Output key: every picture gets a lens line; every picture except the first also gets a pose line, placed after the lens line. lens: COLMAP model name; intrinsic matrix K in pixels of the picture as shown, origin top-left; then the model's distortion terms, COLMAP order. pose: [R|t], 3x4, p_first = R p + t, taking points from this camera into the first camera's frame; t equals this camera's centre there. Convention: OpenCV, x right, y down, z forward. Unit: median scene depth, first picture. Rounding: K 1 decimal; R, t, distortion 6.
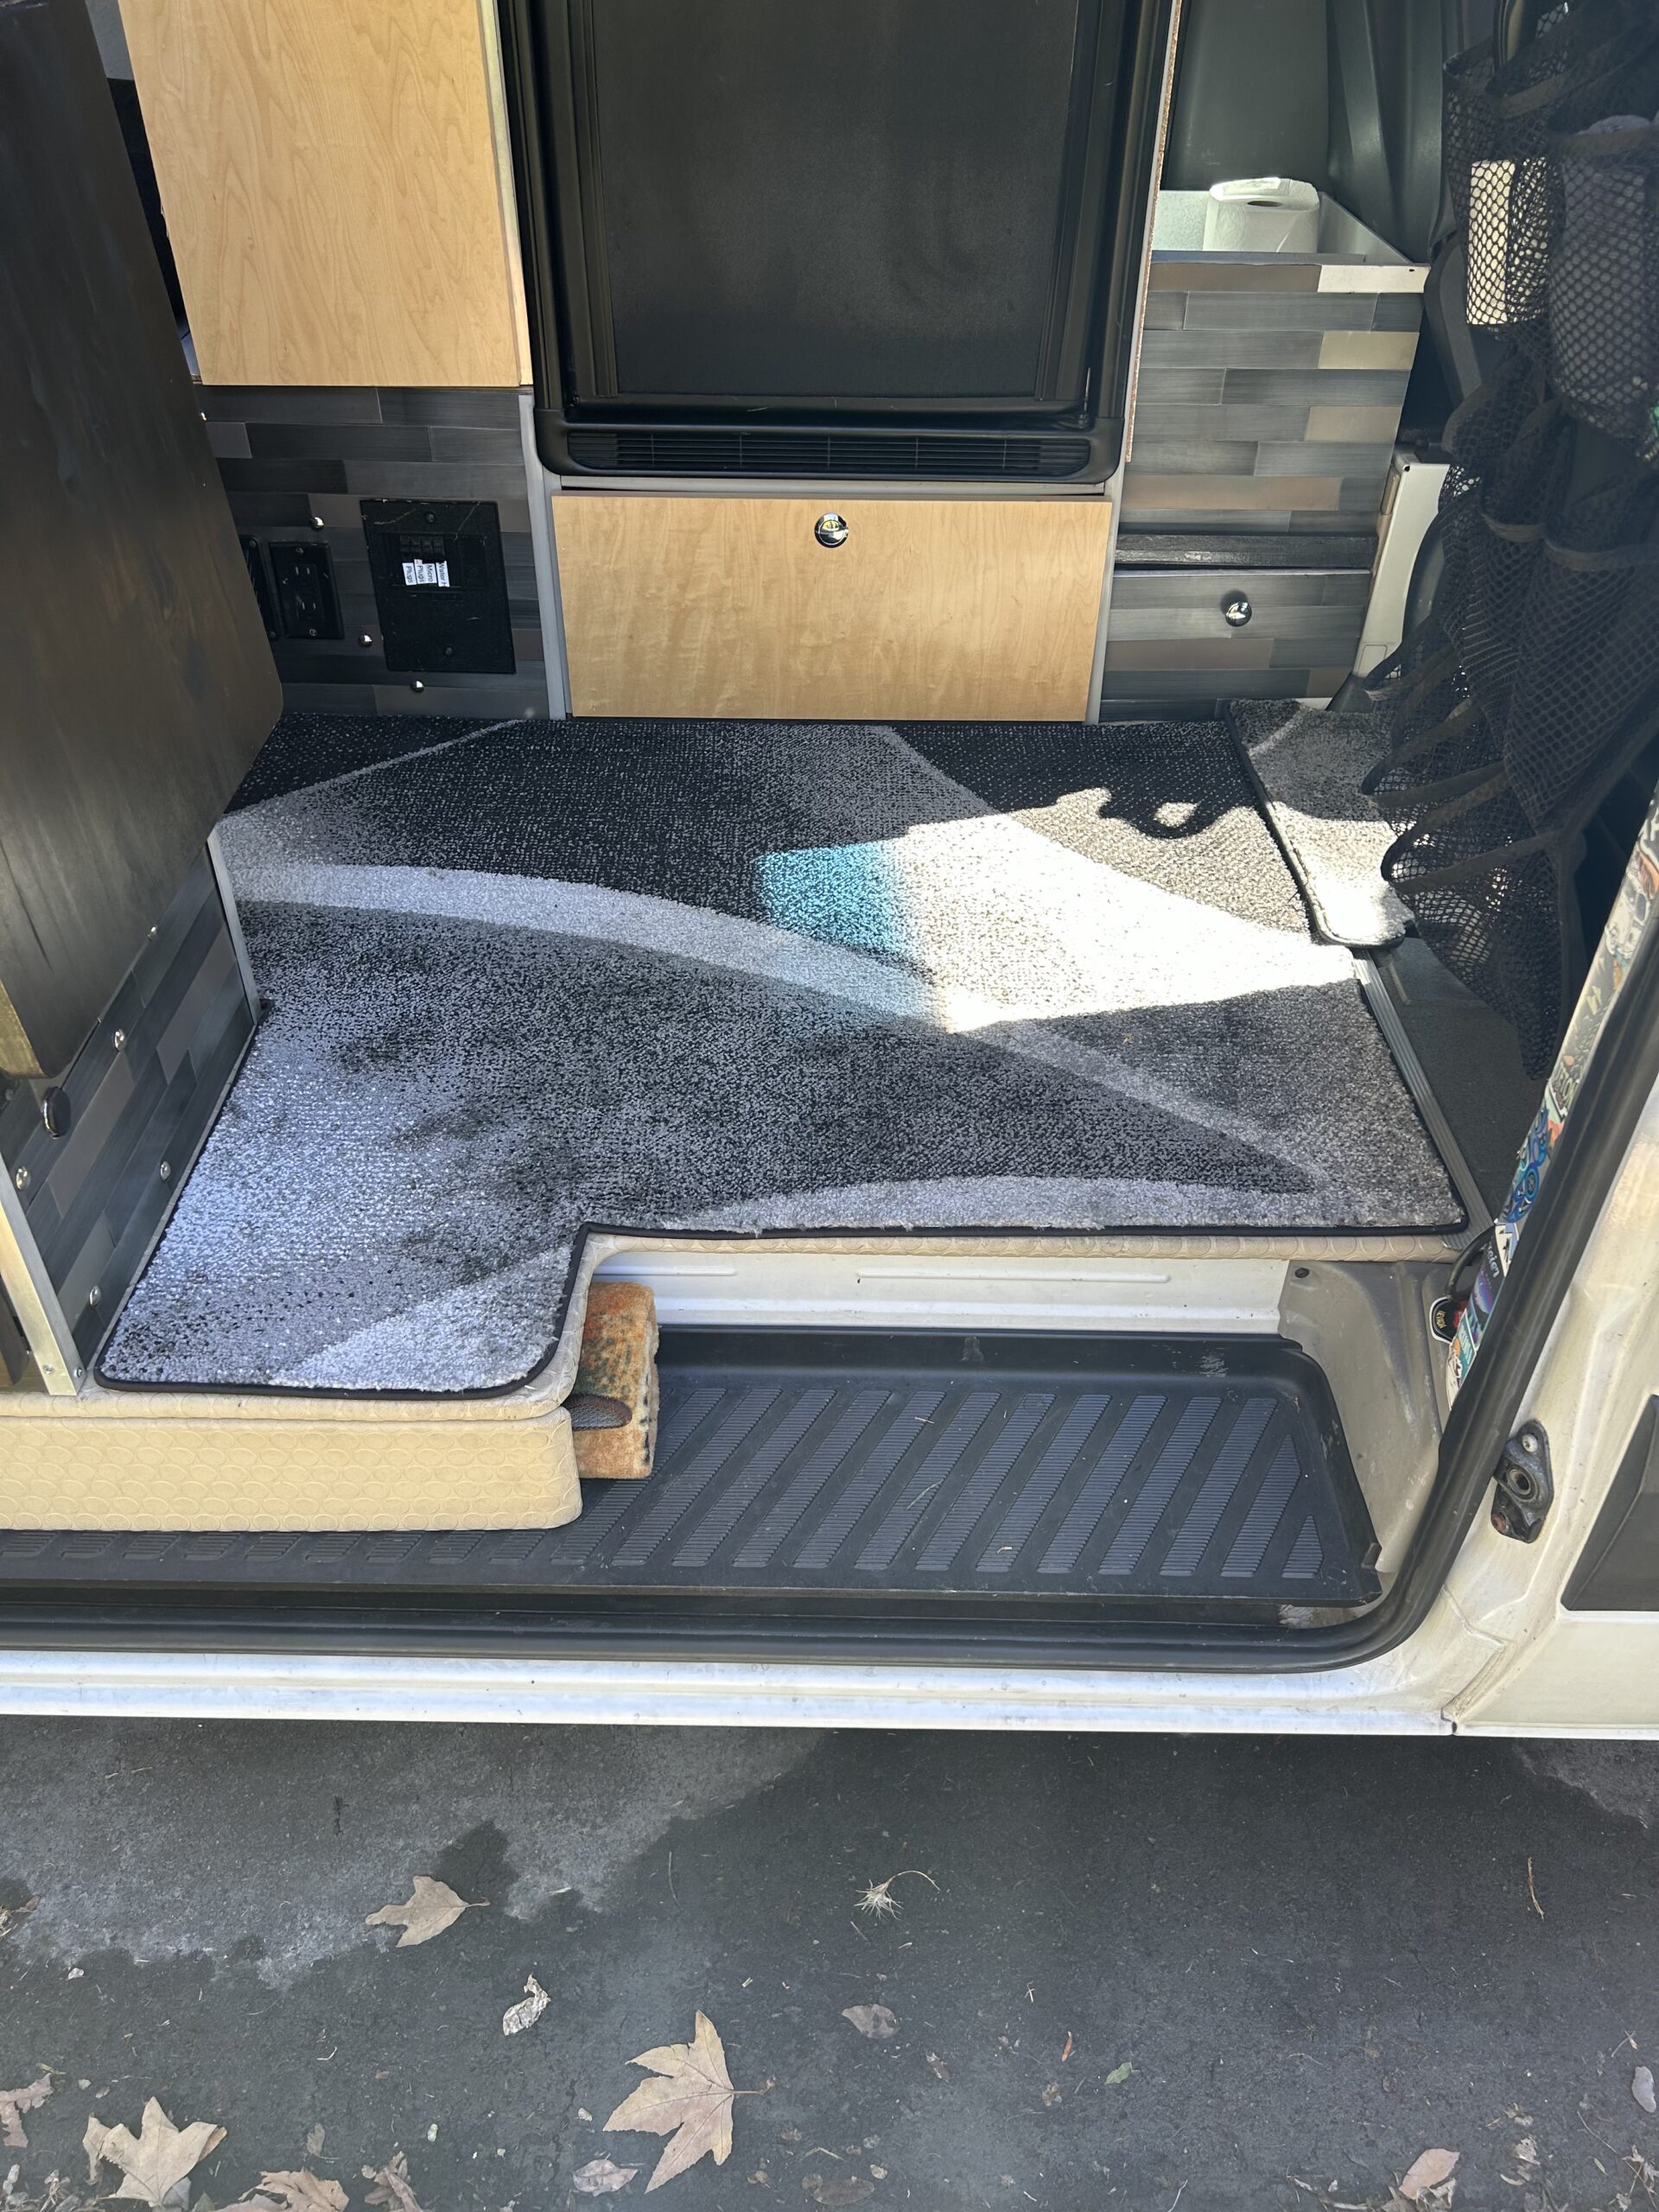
lens RADIAL K [[1685.7, 0, 777.2], [0, 1685.7, 1108.0], [0, 0, 1]] dist [0.112158, -0.178634]
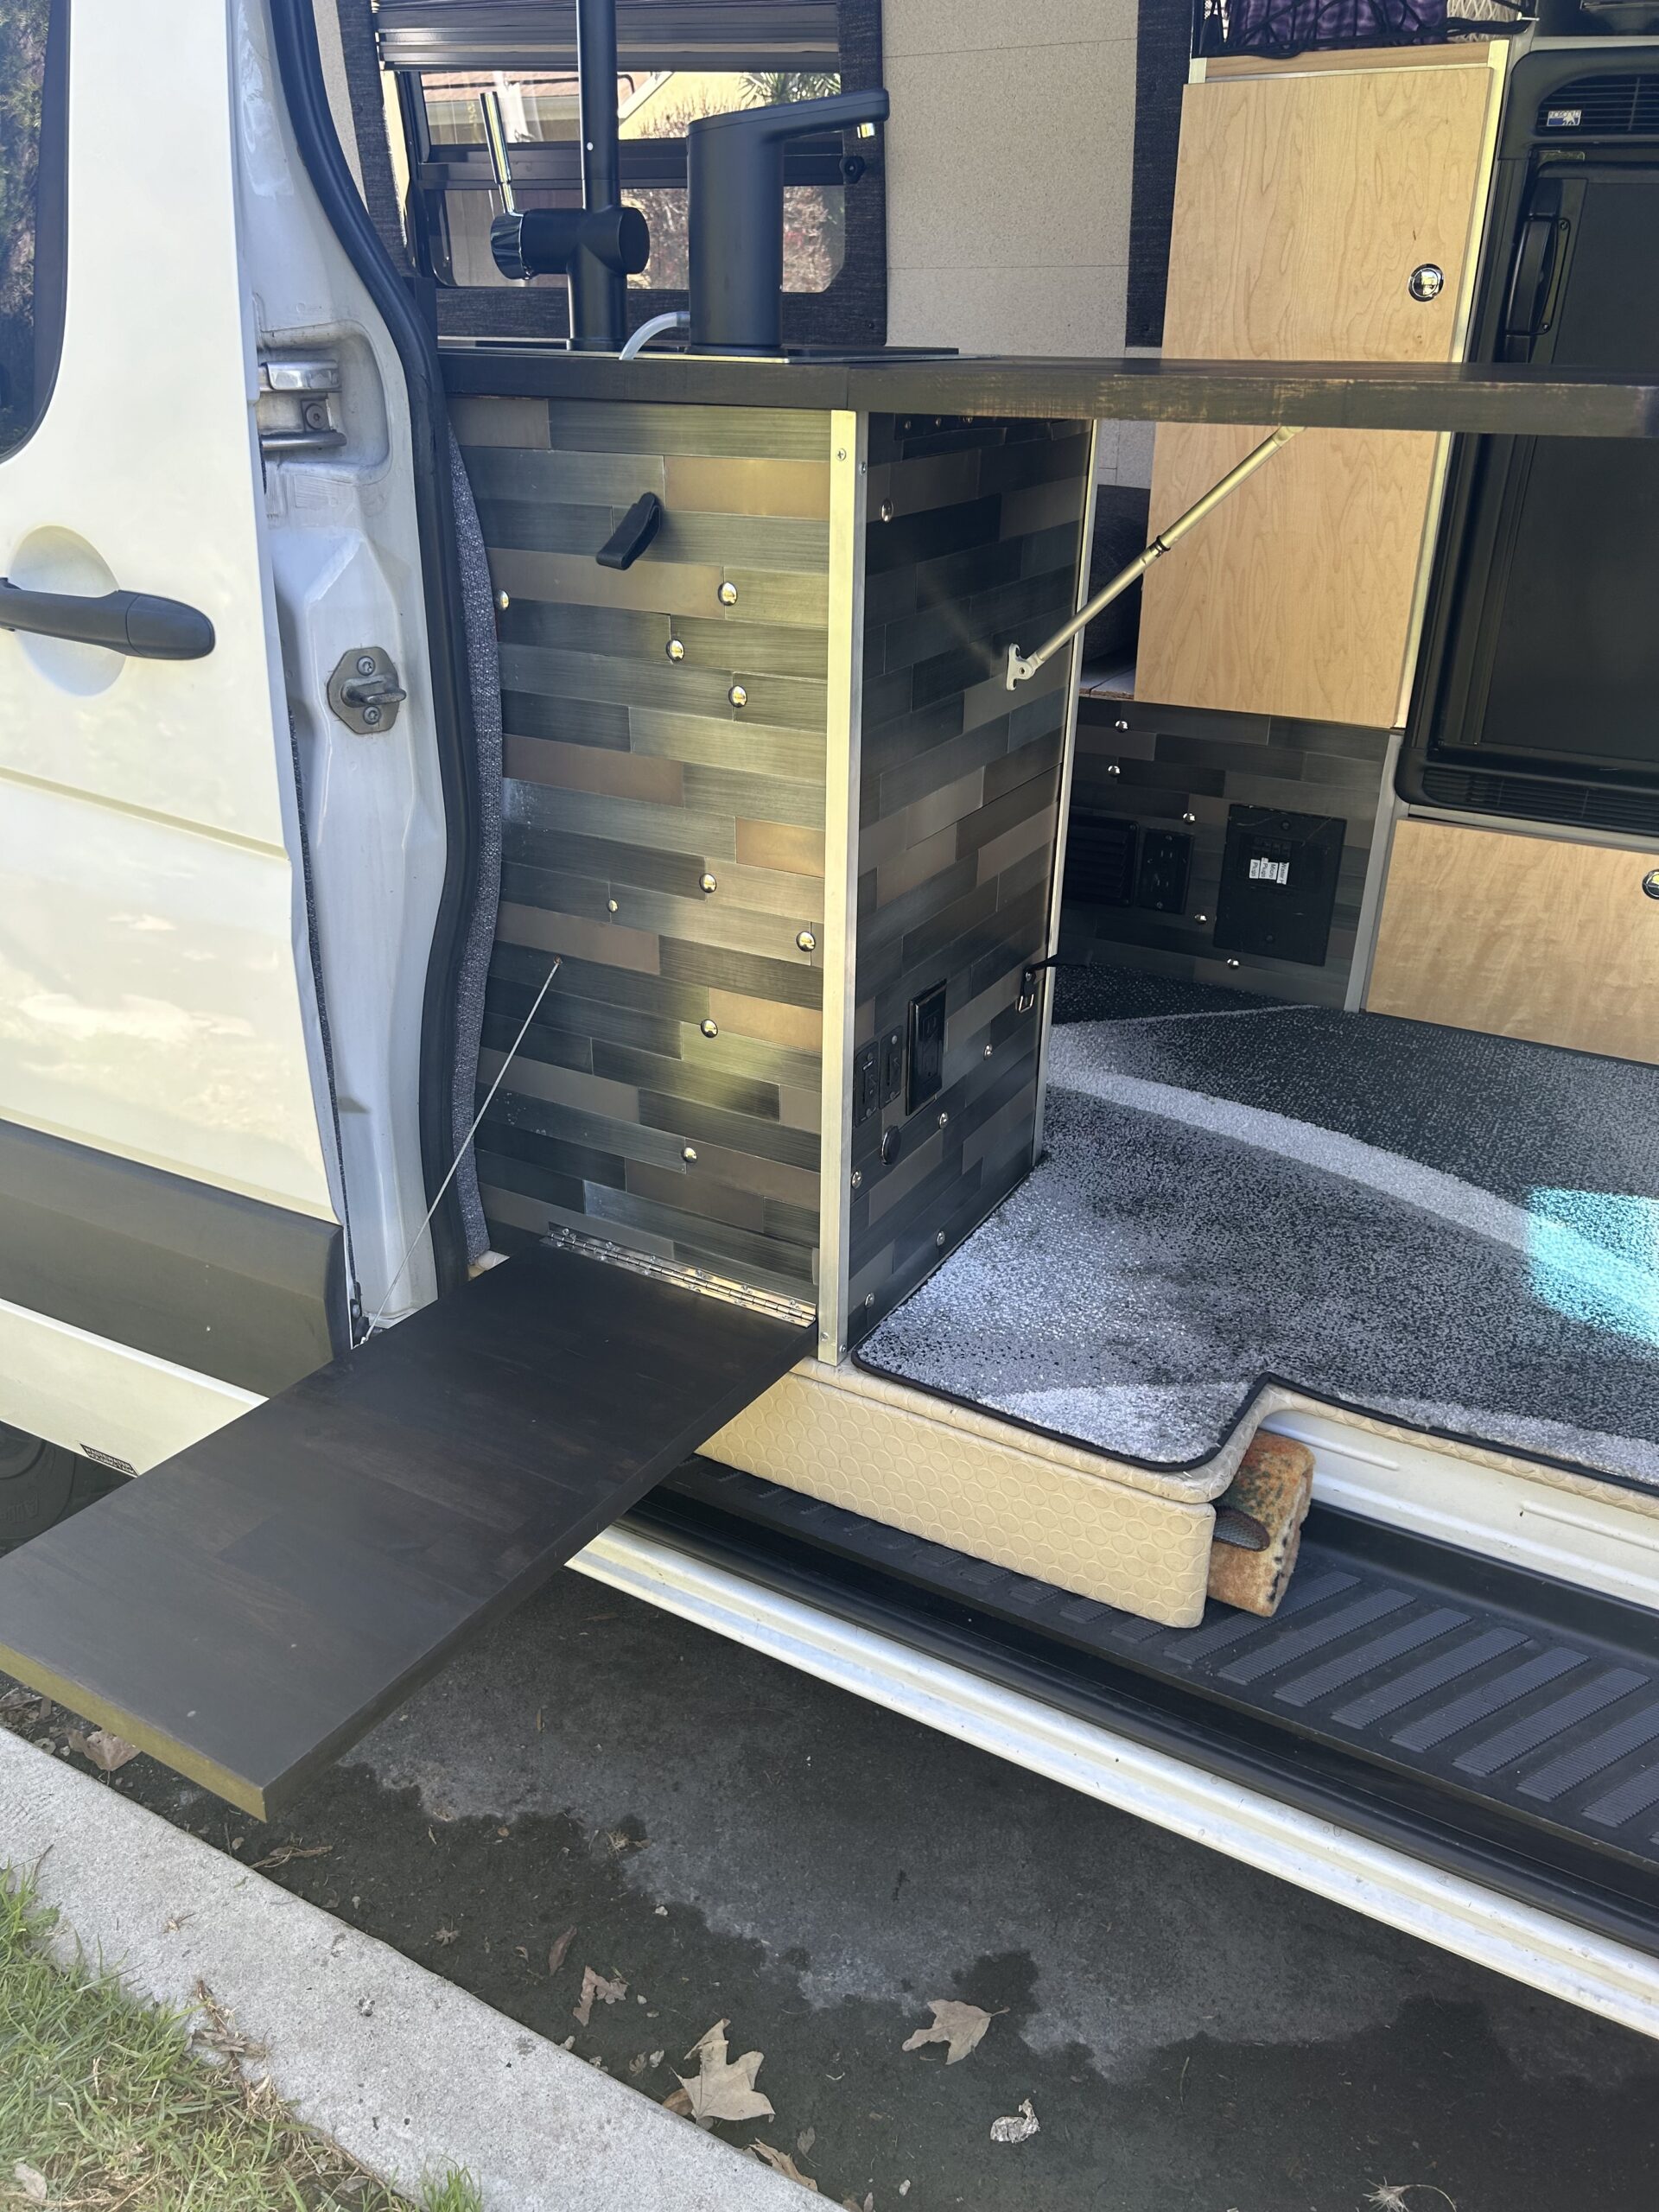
lens RADIAL K [[1685.7, 0, 777.2], [0, 1685.7, 1108.0], [0, 0, 1]] dist [0.112158, -0.178634]
pose [[0.879053, 0.213152, -0.426419, 0.036439], [-0.305637, 0.938443, -0.160968, 0.149782], [0.365859, 0.271829, 0.890088, -0.142522]]
